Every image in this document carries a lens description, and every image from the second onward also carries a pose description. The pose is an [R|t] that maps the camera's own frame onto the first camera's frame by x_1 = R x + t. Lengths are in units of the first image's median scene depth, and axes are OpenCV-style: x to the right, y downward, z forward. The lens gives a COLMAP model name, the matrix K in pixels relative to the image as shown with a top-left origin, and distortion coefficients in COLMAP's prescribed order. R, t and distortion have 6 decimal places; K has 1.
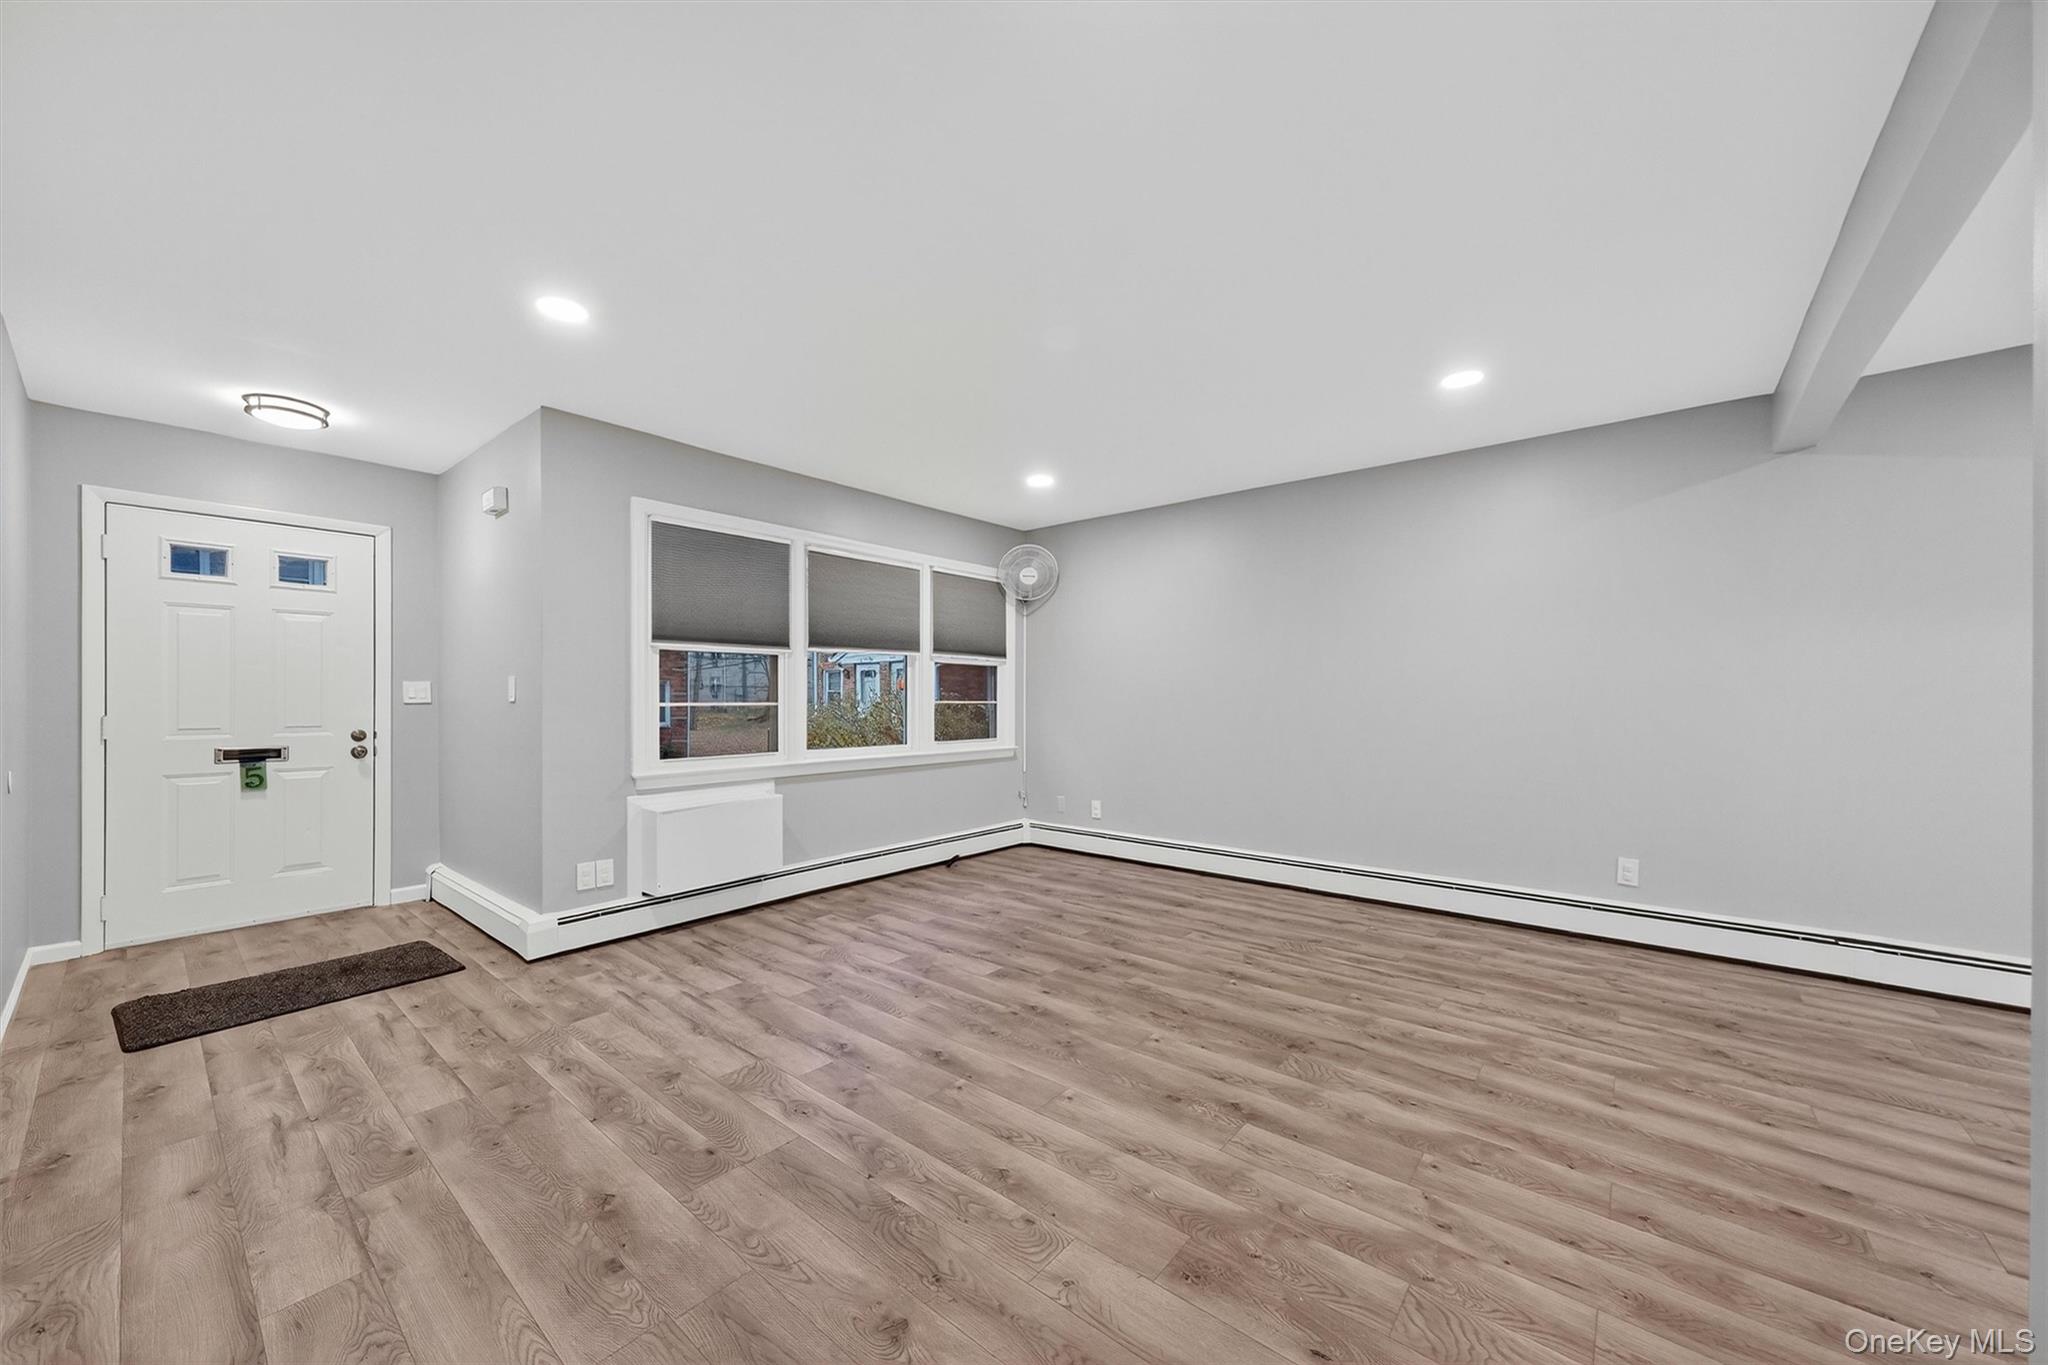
lens RADIAL K [[763.0, 0, 1022.7], [0, 763.0, 700.8], [0, 0, 1]] dist [0.000009, 0.003445]
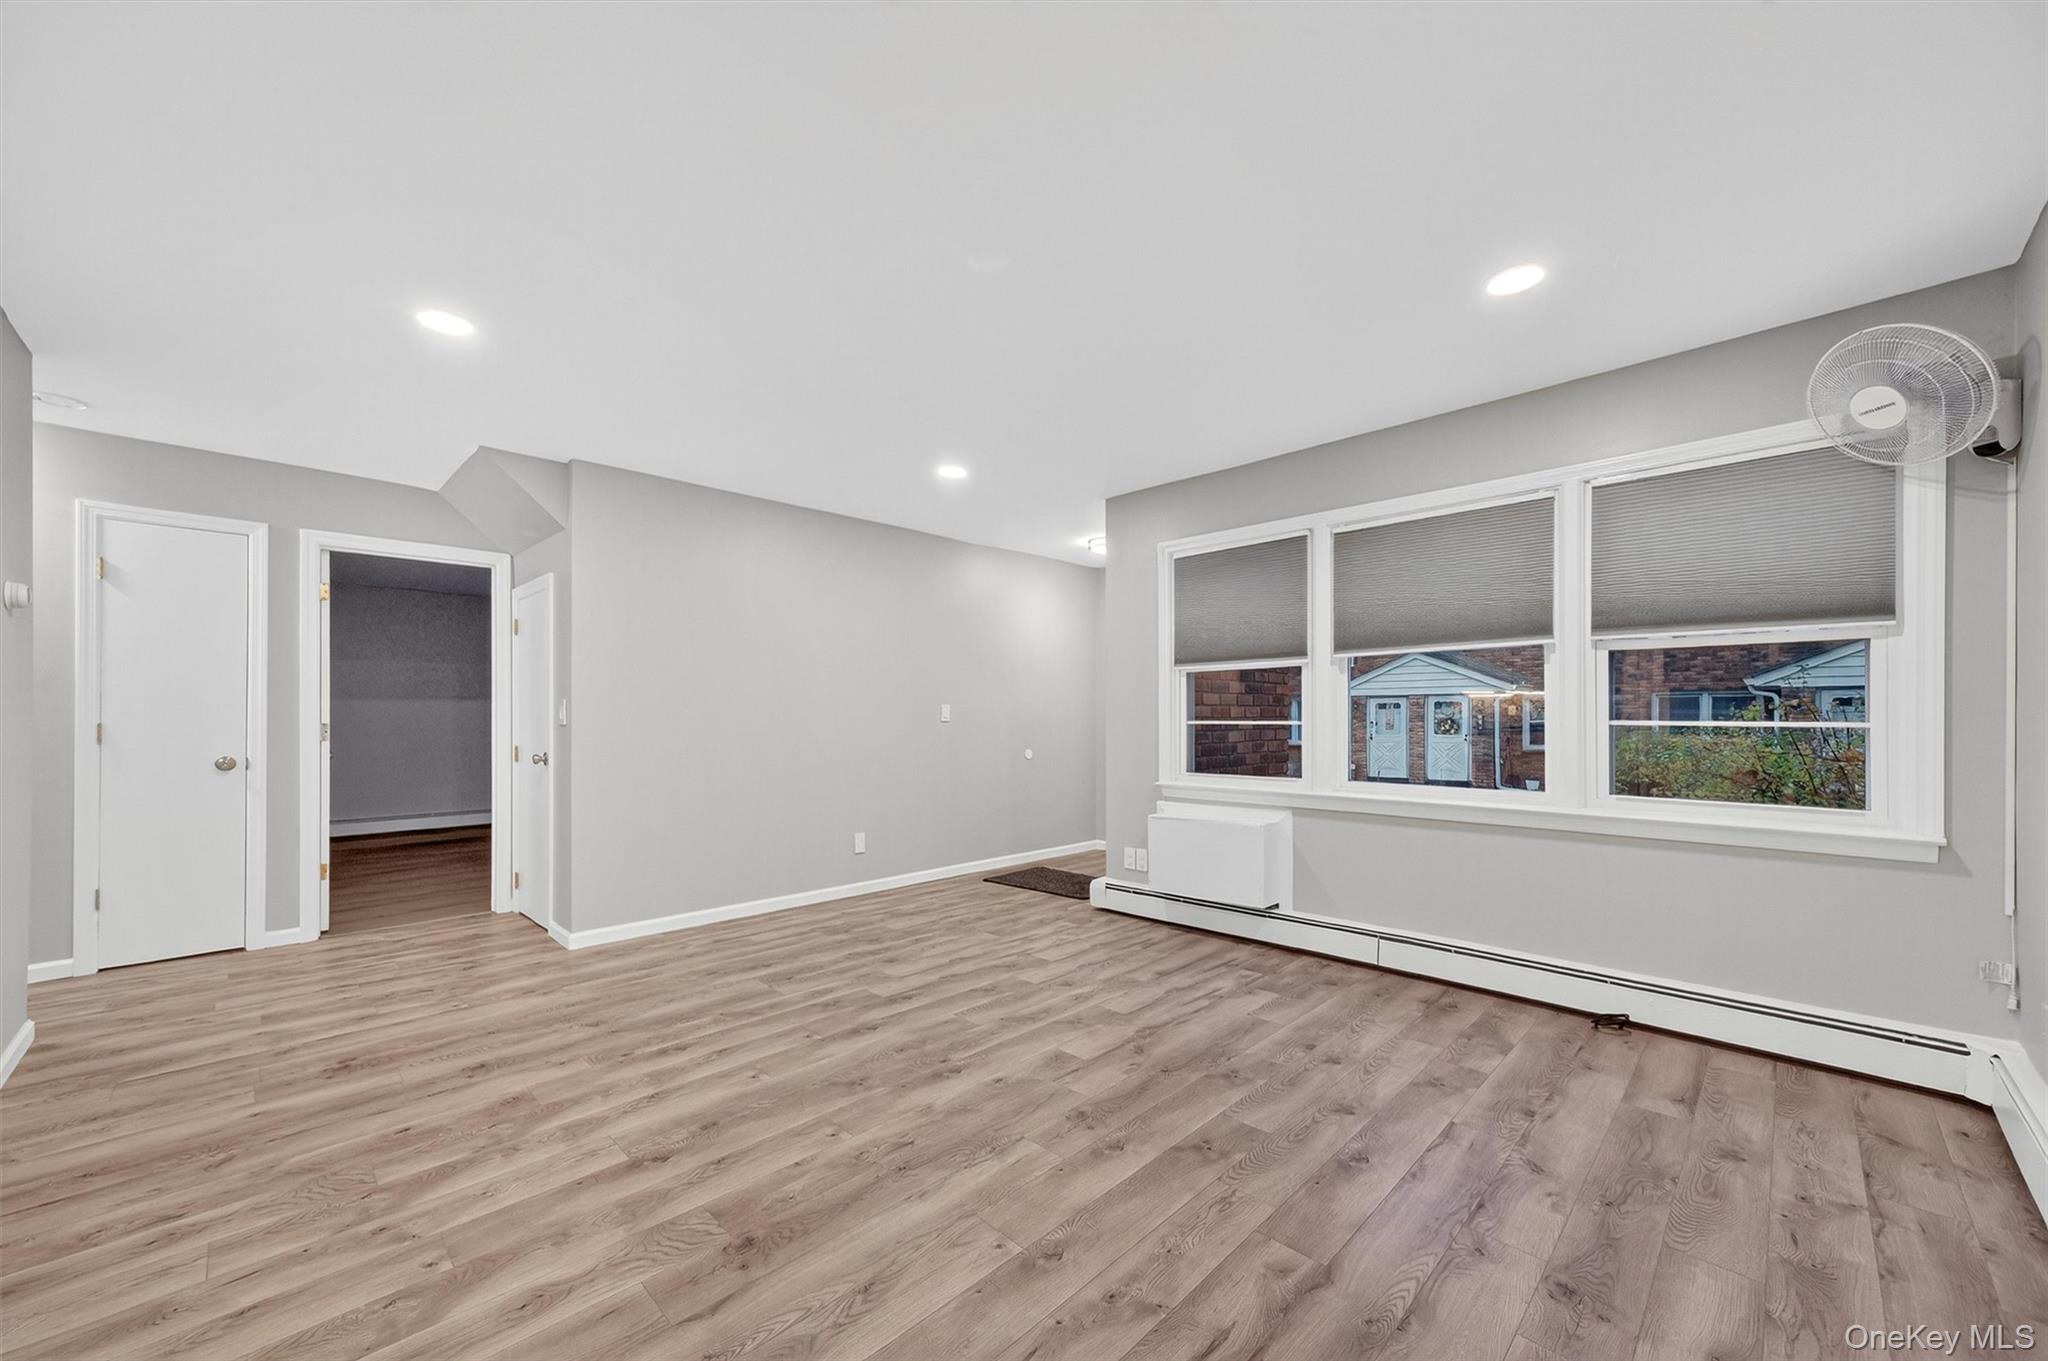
lens RADIAL K [[790.2, 0, 1024.8], [0, 790.2, 709.0], [0, 0, 1]] dist [0.000125, 0.000198]
pose [[-0.100643, -0.011051, -0.994861, 0.813492], [-0.003354, 0.999936, -0.010768, -0.001555], [0.994917, 0.002253, -0.100673, 1.047727]]
